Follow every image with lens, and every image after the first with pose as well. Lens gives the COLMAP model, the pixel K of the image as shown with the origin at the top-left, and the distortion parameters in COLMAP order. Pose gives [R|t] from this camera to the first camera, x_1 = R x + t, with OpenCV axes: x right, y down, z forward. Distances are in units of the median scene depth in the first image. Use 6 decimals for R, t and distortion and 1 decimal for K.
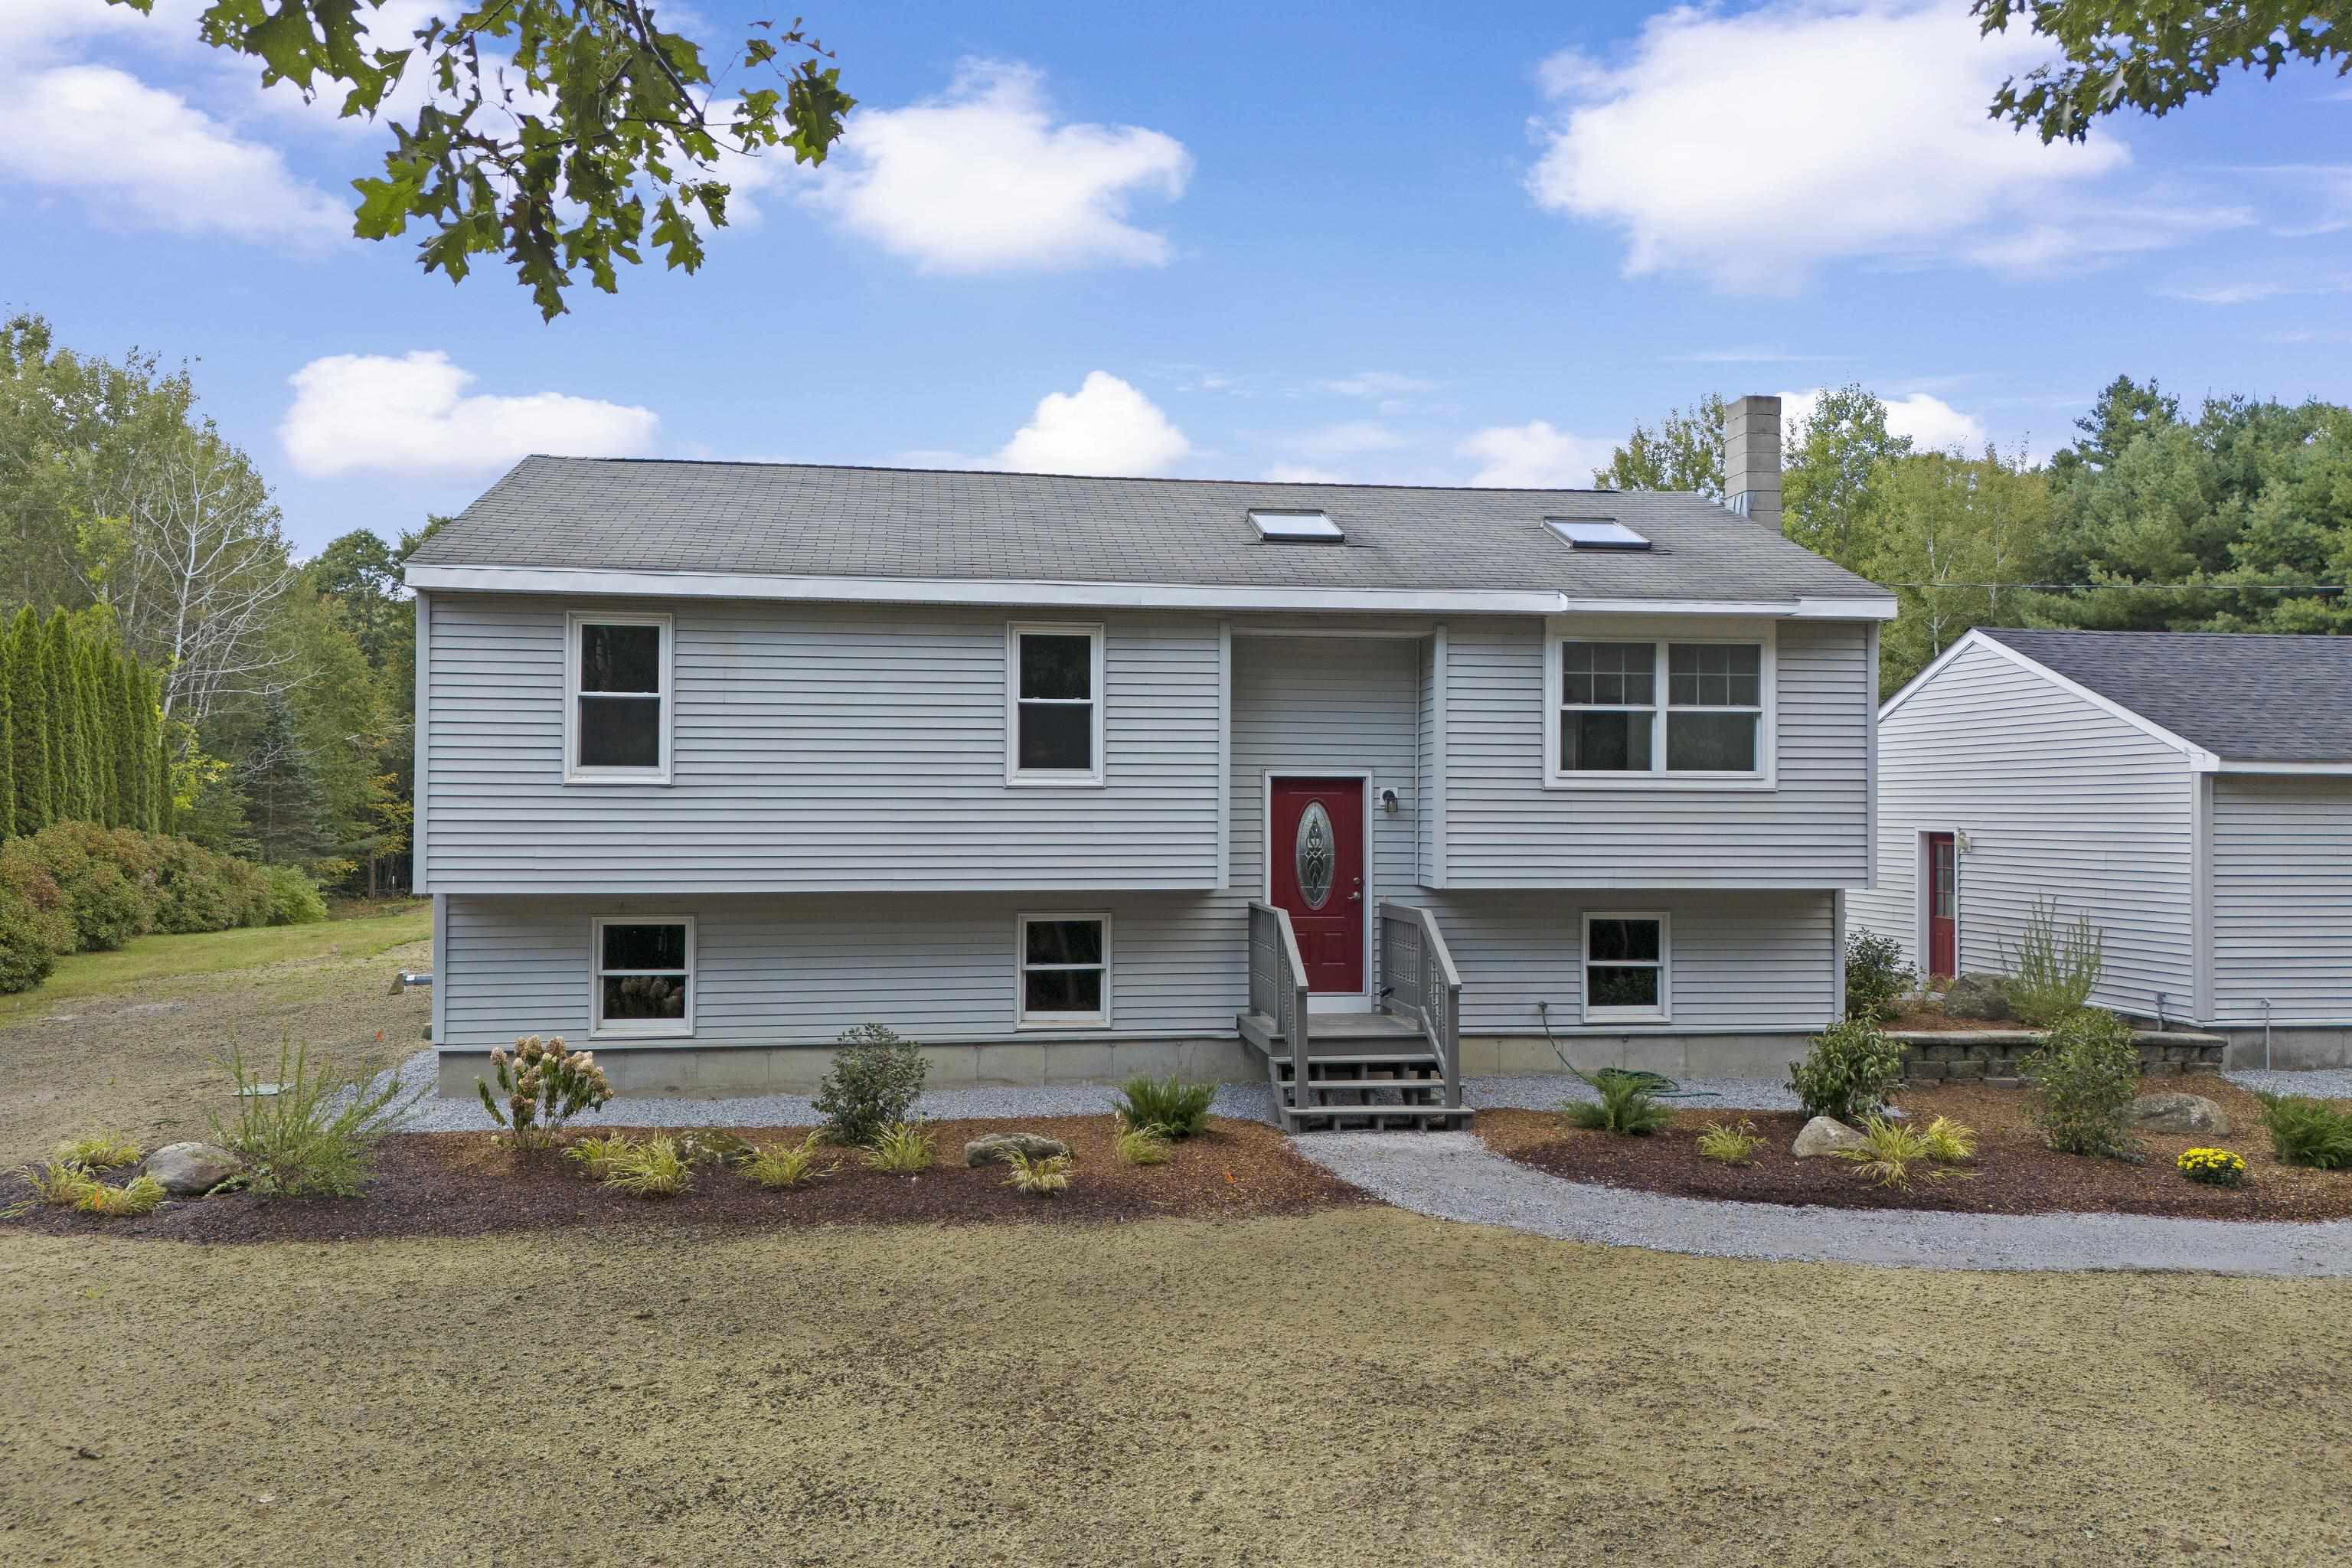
lens RADIAL K [[1726.4, 0, 1180.5], [0, 1726.4, 772.0], [0, 0, 1]] dist [0.074189, -0.073533]
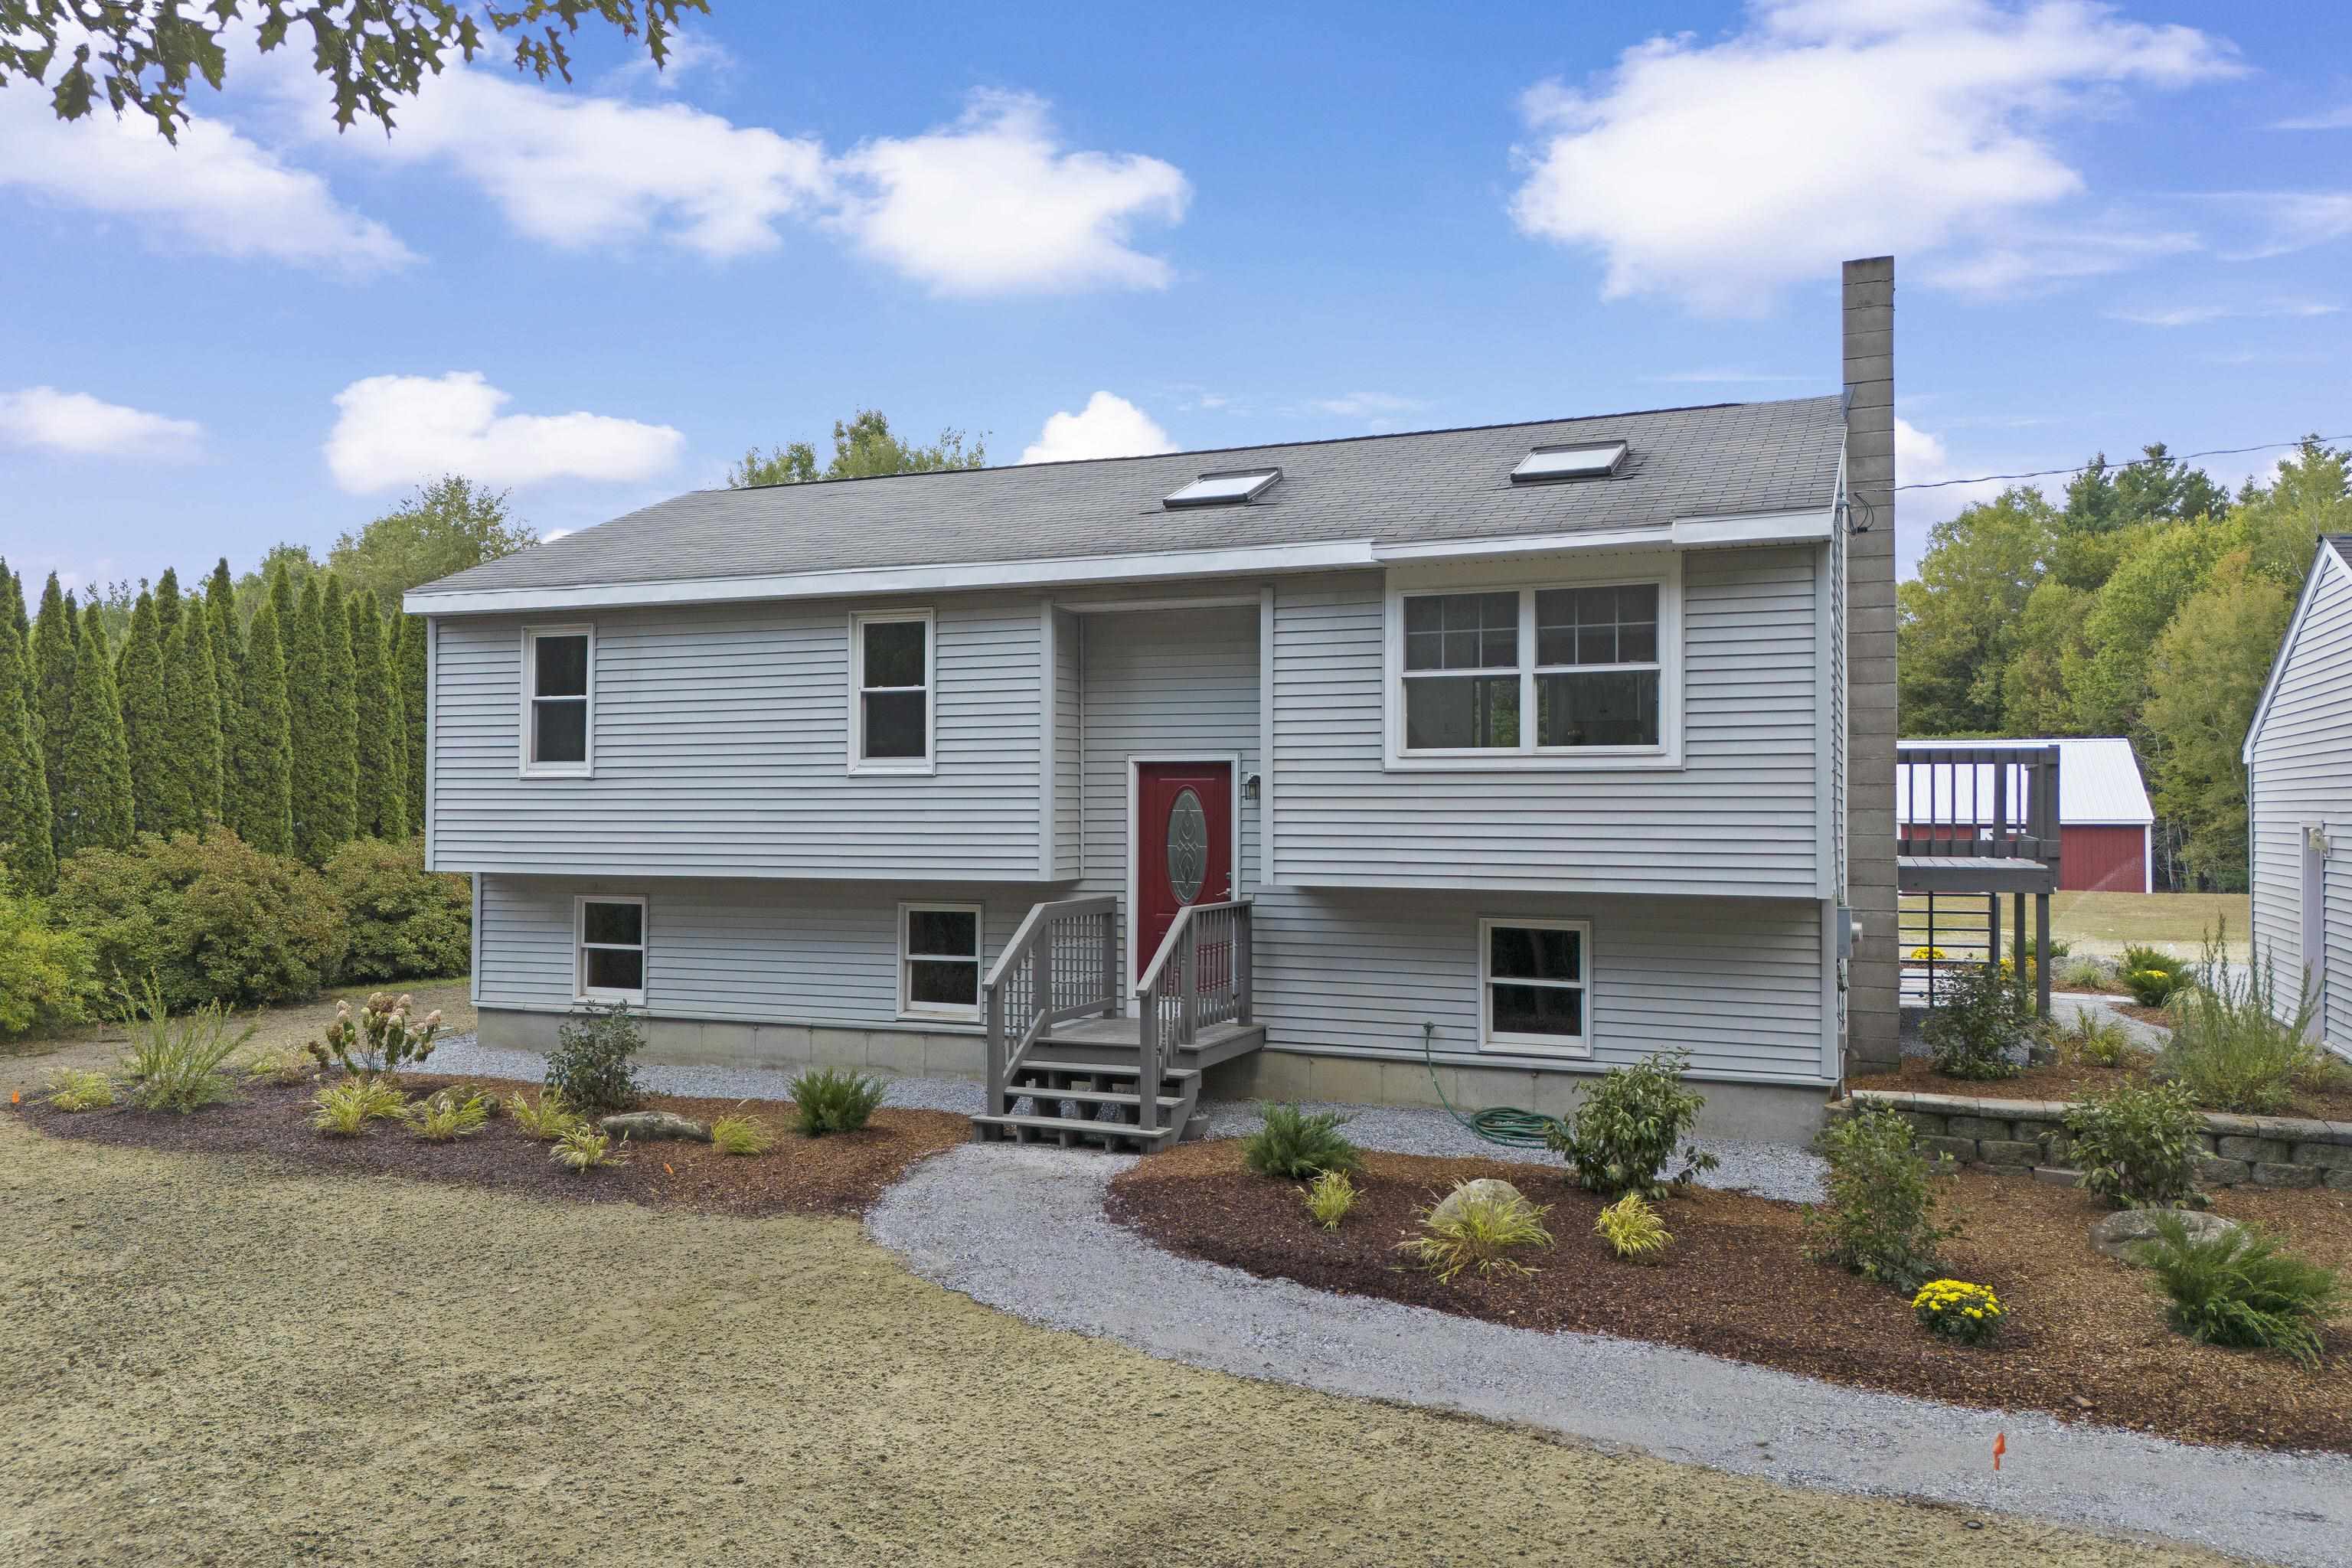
lens RADIAL K [[1726.4, 0, 1180.5], [0, 1726.4, 772.0], [0, 0, 1]] dist [0.074189, -0.073533]
pose [[0.859405, -0.013929, -0.511105, 0.575225], [0.012259, 0.999903, -0.006637, 0.015226], [0.511148, -0.000562, 0.859492, 0.226003]]
